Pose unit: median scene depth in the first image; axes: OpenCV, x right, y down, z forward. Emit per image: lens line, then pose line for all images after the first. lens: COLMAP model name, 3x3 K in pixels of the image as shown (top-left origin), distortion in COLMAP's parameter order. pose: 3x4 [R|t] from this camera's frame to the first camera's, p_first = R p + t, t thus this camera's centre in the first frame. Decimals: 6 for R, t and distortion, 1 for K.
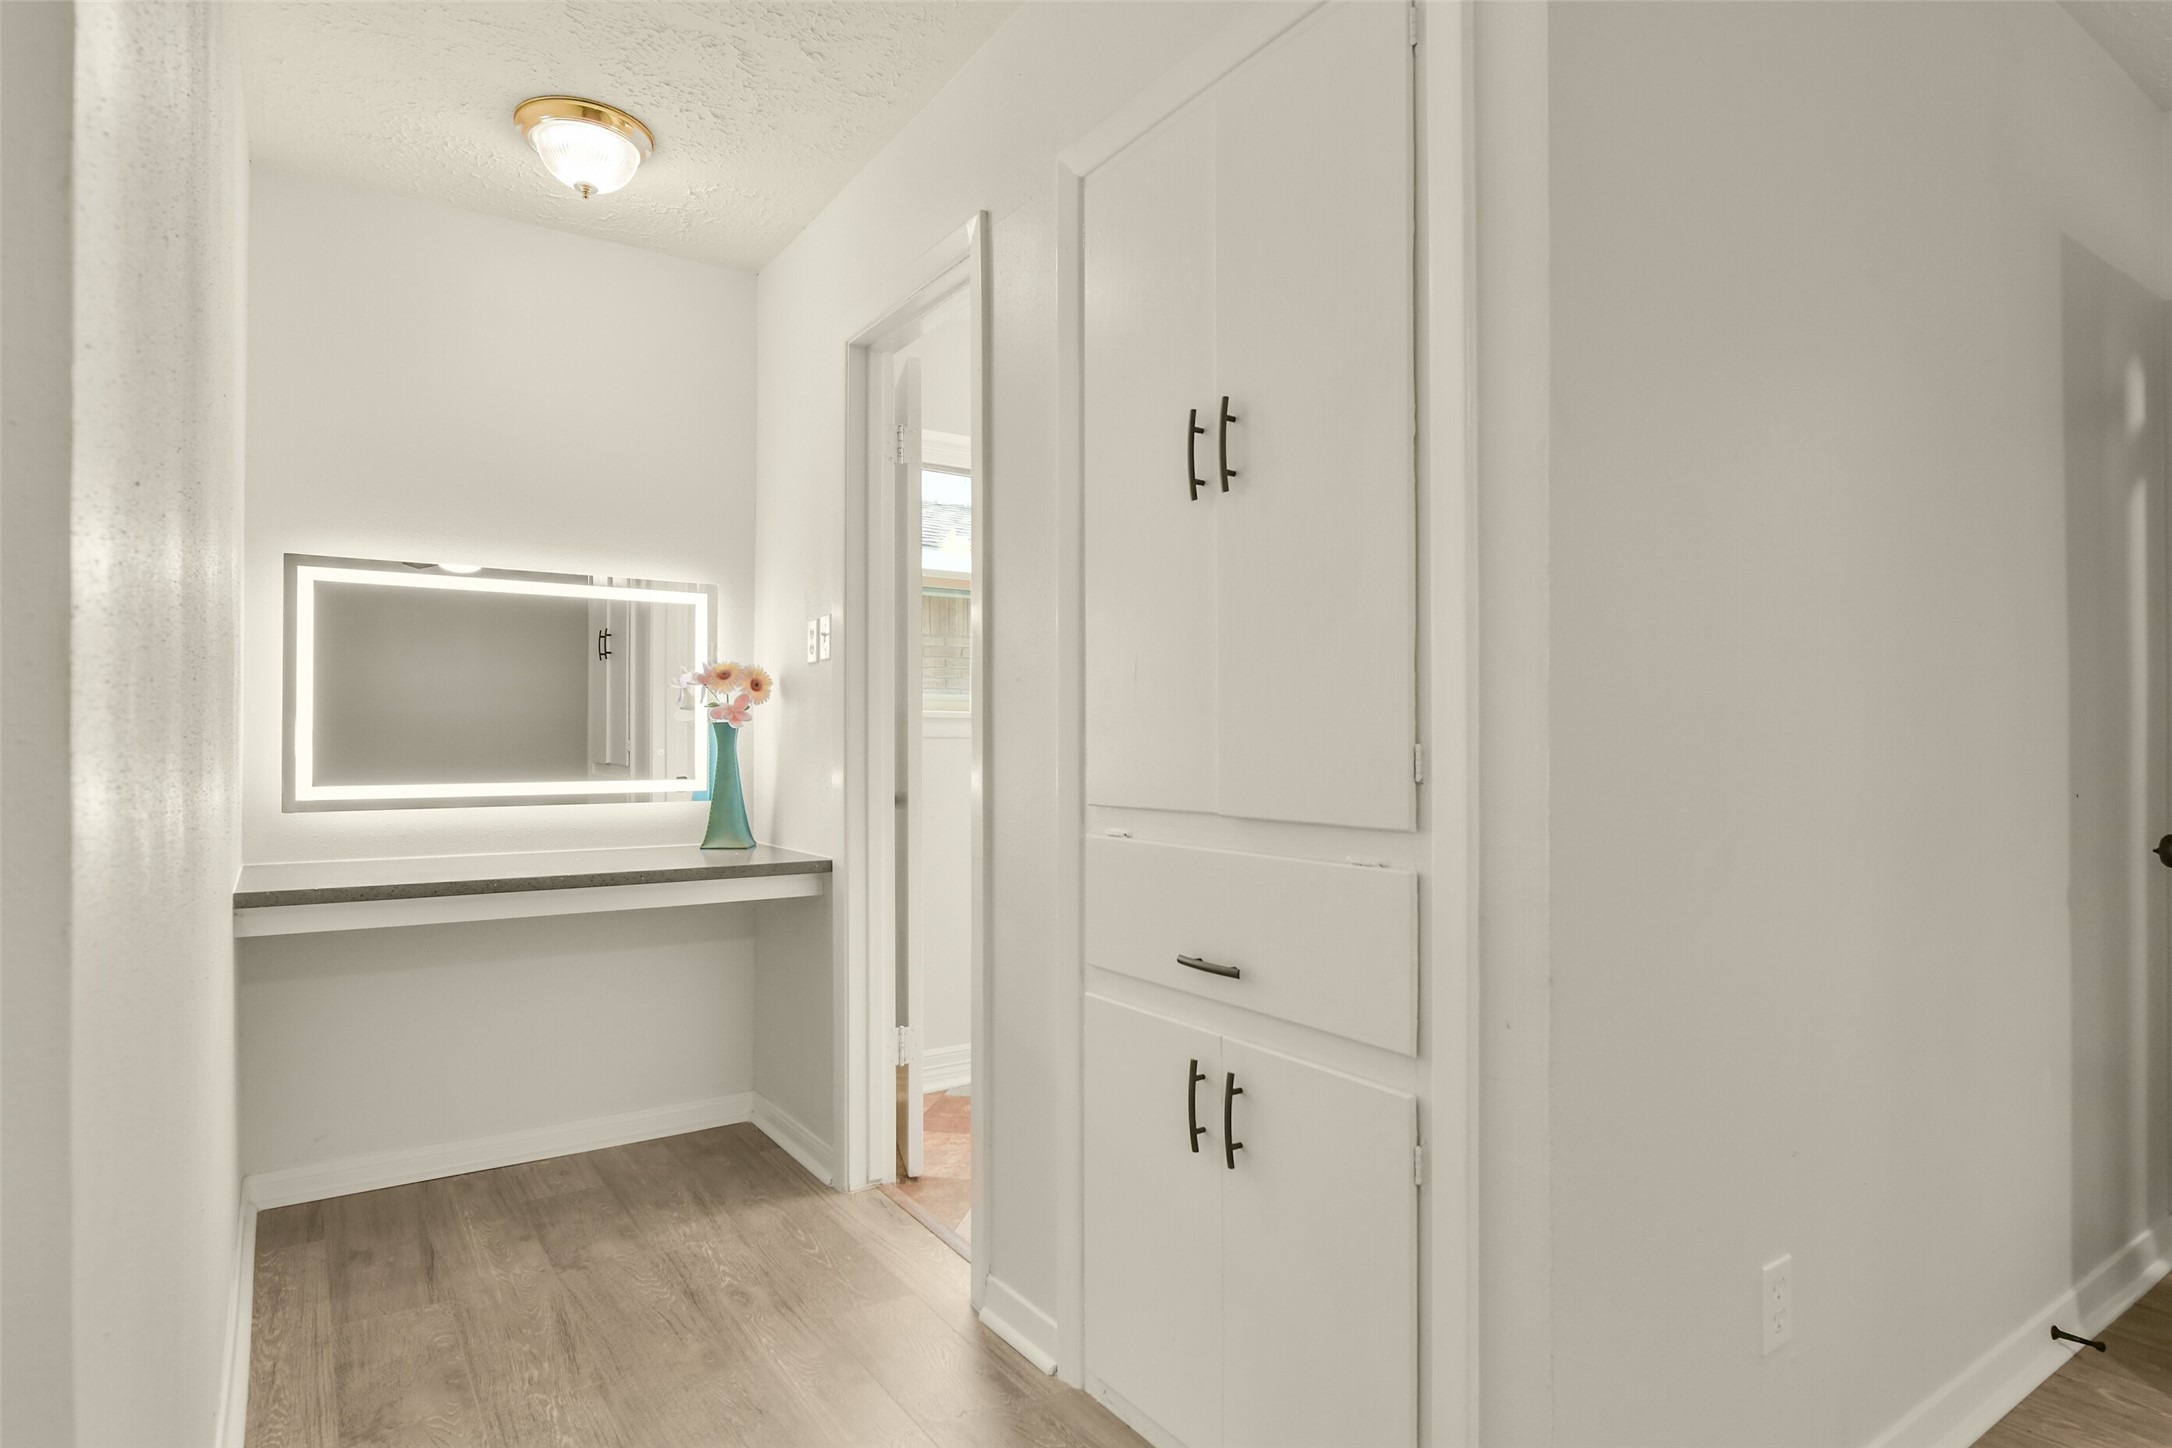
lens RADIAL K [[1165.9, 0, 1088.5], [0, 1165.9, 728.5], [0, 0, 1]] dist [-0.000448, -0.000356]
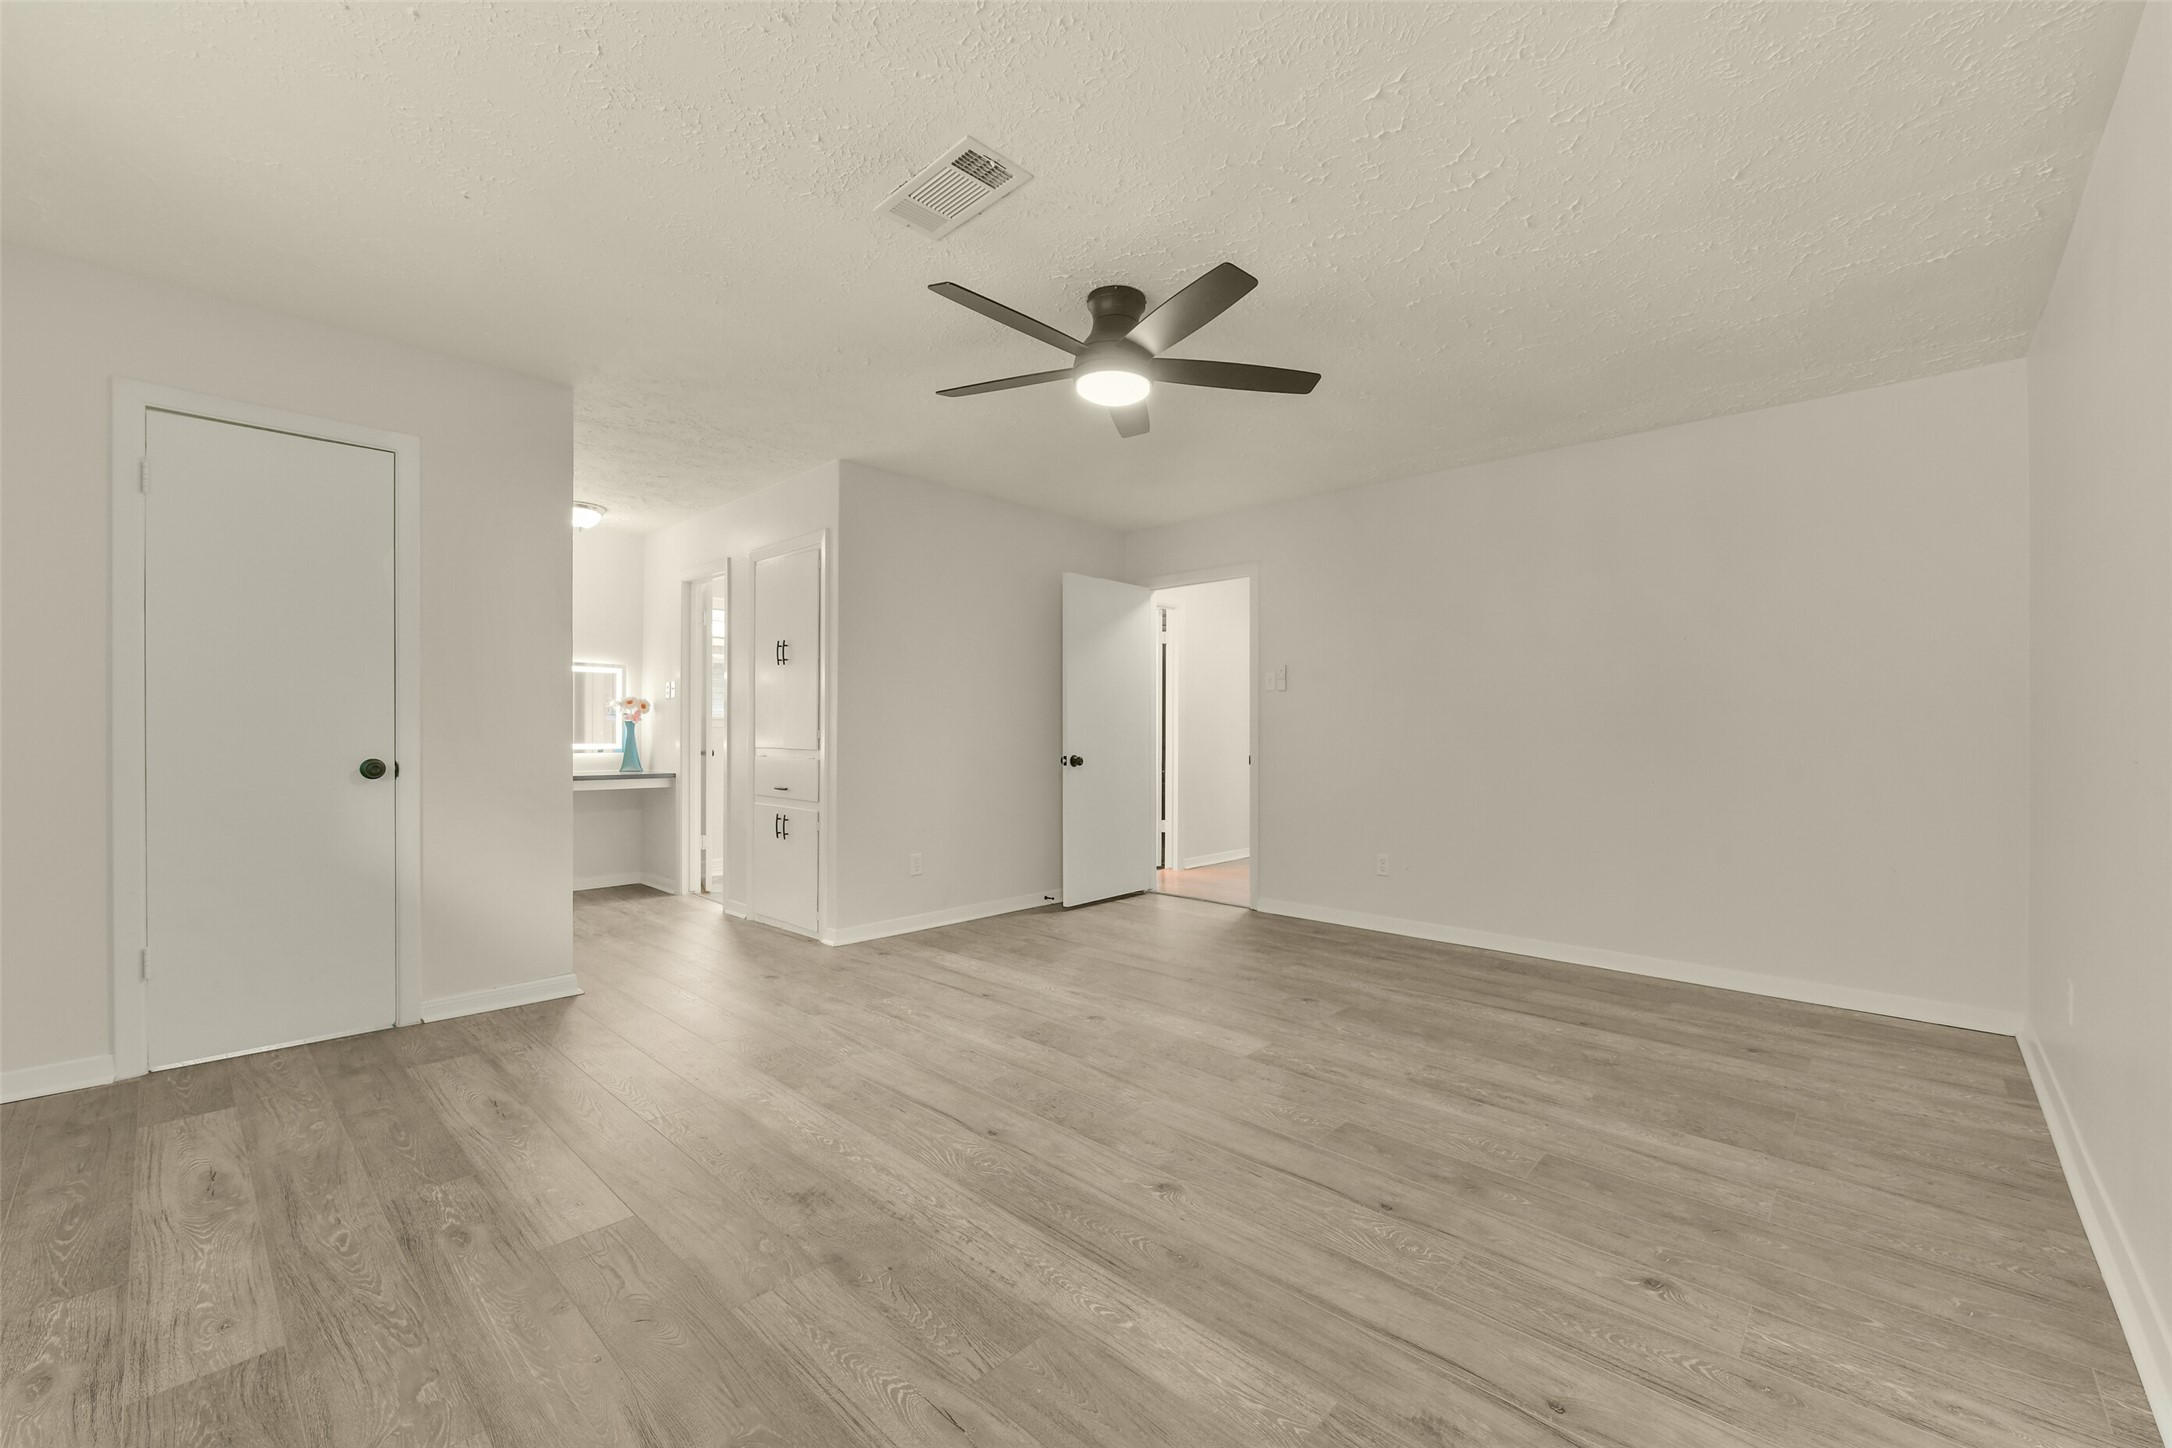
lens RADIAL K [[891.4, 0, 1078.7], [0, 891.4, 734.7], [0, 0, 1]] dist [-0.000559, -0.000001]
pose [[0.978168, 0.007063, 0.207694, 0.240117], [-0.010195, 0.999850, 0.014014, -0.012833], [-0.207564, -0.015825, 0.978093, -1.099667]]
